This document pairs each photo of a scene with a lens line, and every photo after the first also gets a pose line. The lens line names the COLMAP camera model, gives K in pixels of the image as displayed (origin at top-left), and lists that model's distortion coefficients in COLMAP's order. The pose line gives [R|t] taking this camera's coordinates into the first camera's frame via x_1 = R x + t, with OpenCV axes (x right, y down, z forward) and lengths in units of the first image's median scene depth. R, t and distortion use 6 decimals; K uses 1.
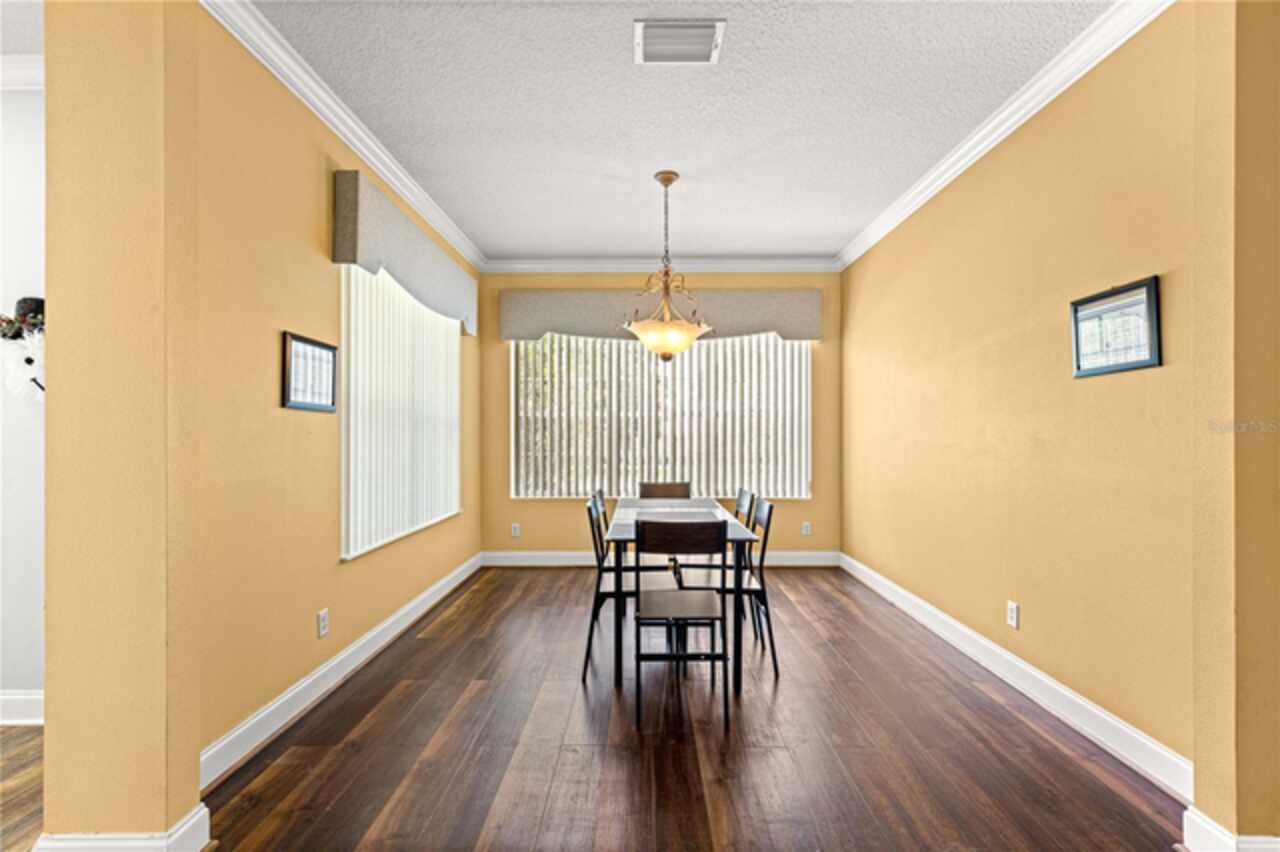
lens RADIAL K [[572.7, 0, 641.3], [0, 572.7, 430.5], [0, 0, 1]] dist [0.003055, -0.000683]
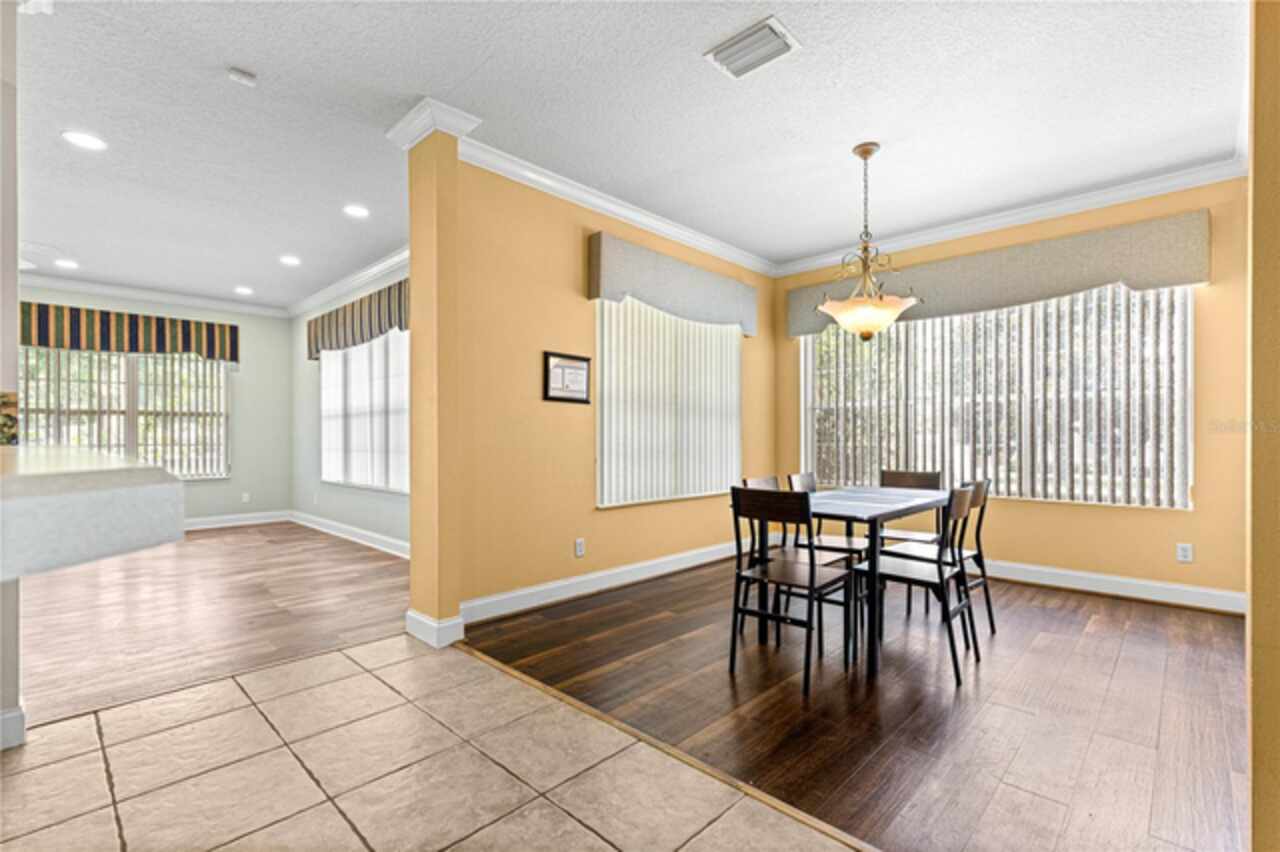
lens RADIAL K [[573.0, 0, 645.3], [0, 573.0, 441.4], [0, 0, 1]] dist [0.005227, -0.000268]
pose [[0.728512, 0.005954, -0.685007, 0.540171], [0.004400, 0.999901, 0.013370, 0.042124], [0.685019, -0.012754, 0.728414, 0.045323]]
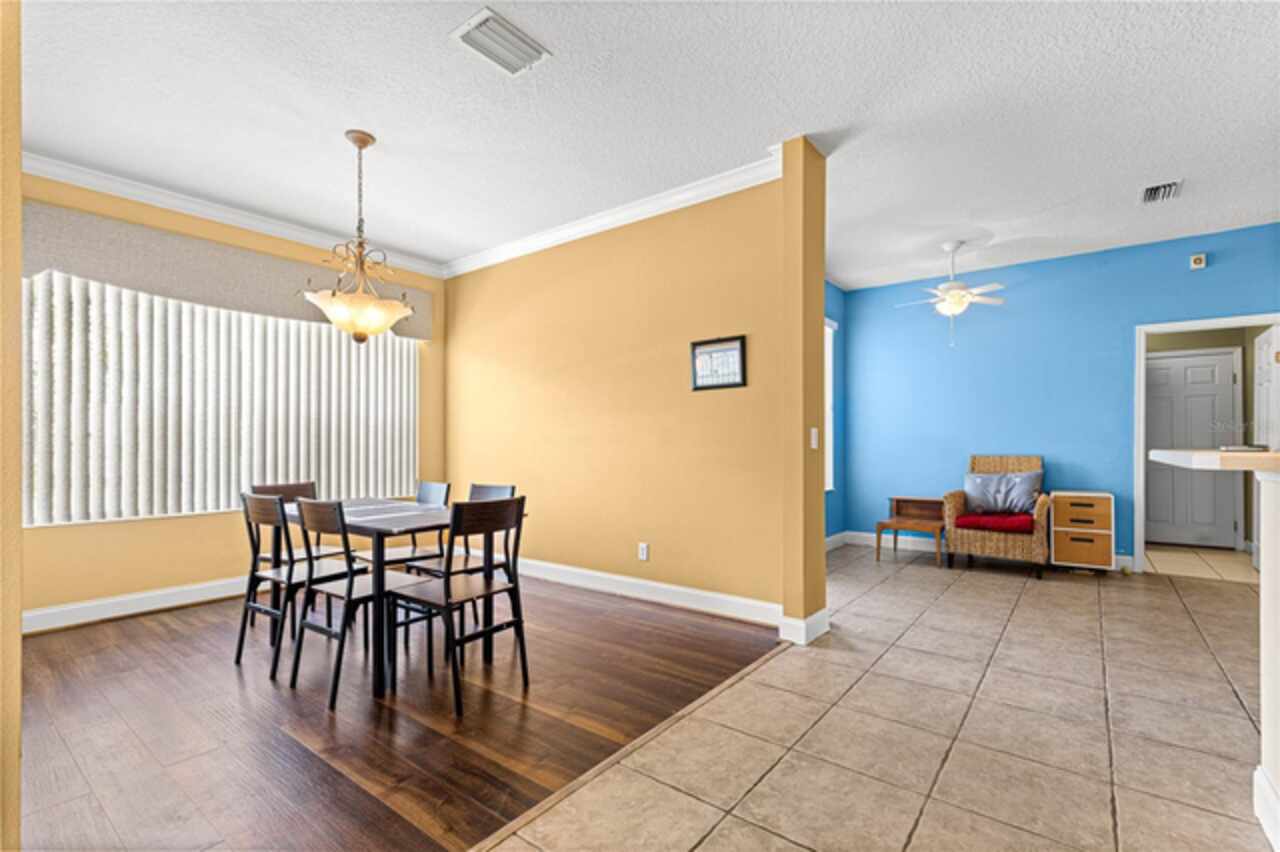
lens RADIAL K [[573.0, 0, 645.3], [0, 573.0, 441.4], [0, 0, 1]] dist [0.005227, -0.000268]
pose [[0.605941, 0.001143, 0.795509, -0.496331], [-0.000920, 0.999999, -0.000736, 0.043171], [-0.795509, -0.000286, 0.605942, 0.120014]]
